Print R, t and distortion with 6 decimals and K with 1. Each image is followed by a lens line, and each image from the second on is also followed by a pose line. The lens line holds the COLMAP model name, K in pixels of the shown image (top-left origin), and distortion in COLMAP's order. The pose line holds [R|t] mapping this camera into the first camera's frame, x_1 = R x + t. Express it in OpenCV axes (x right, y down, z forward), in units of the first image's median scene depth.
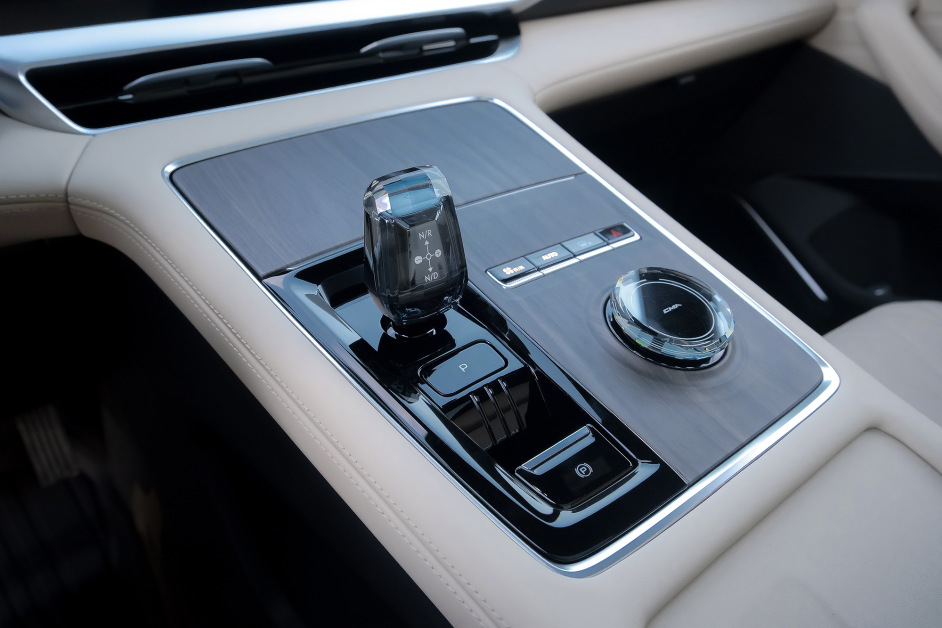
lens RADIAL K [[713.6, 0, 471.0], [0, 713.6, 314.0], [0, 0, 1]] dist [-0.002811, -0.001632]
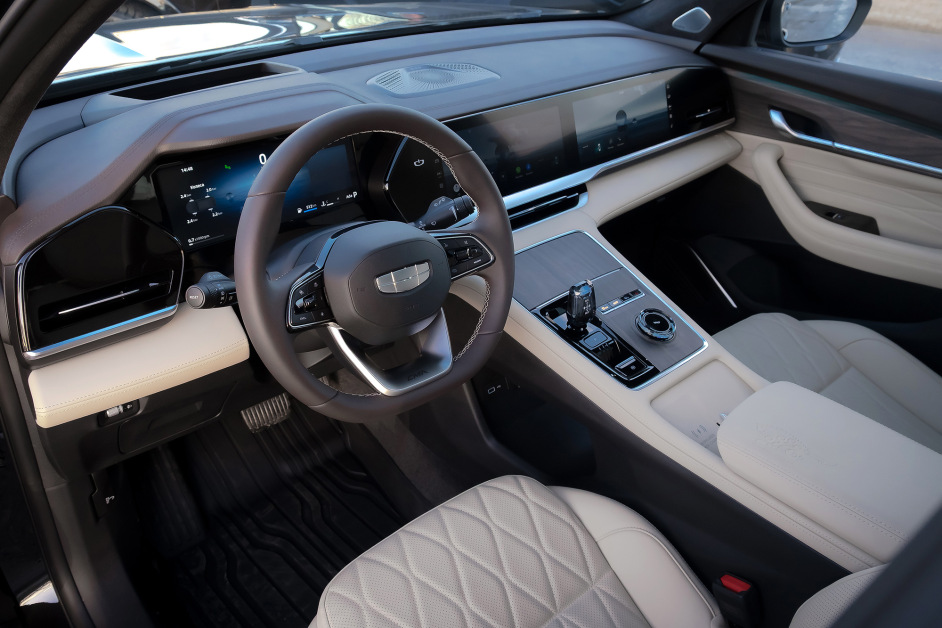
lens RADIAL K [[755.1, 0, 468.5], [0, 755.1, 292.5], [0, 0, 1]] dist [0.003974, -0.000194]
pose [[0.998000, 0.020233, 0.059883, -0.765740], [-0.019724, 0.999764, -0.009071, -0.092838], [-0.060053, 0.007872, 0.998164, -2.326976]]
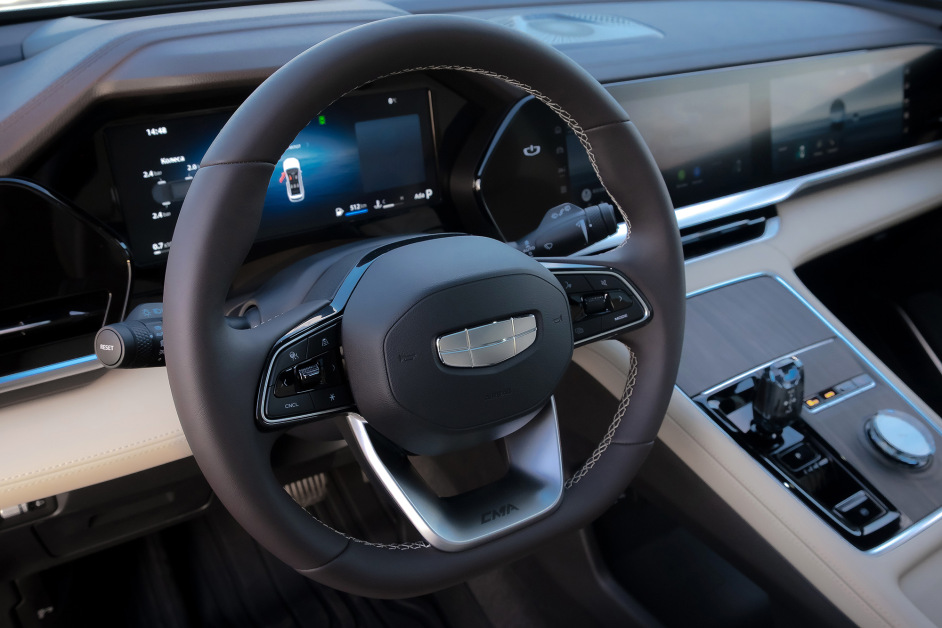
lens RADIAL K [[820.0, 0, 471.0], [0, 820.0, 314.0], [0, 0, 1]] dist [-0.005320, -0.002914]
pose [[0.992990, 0.100321, -0.062499, -0.774981], [-0.101443, 0.994728, -0.015032, -0.181832], [0.060662, 0.021267, 0.997932, -1.291972]]
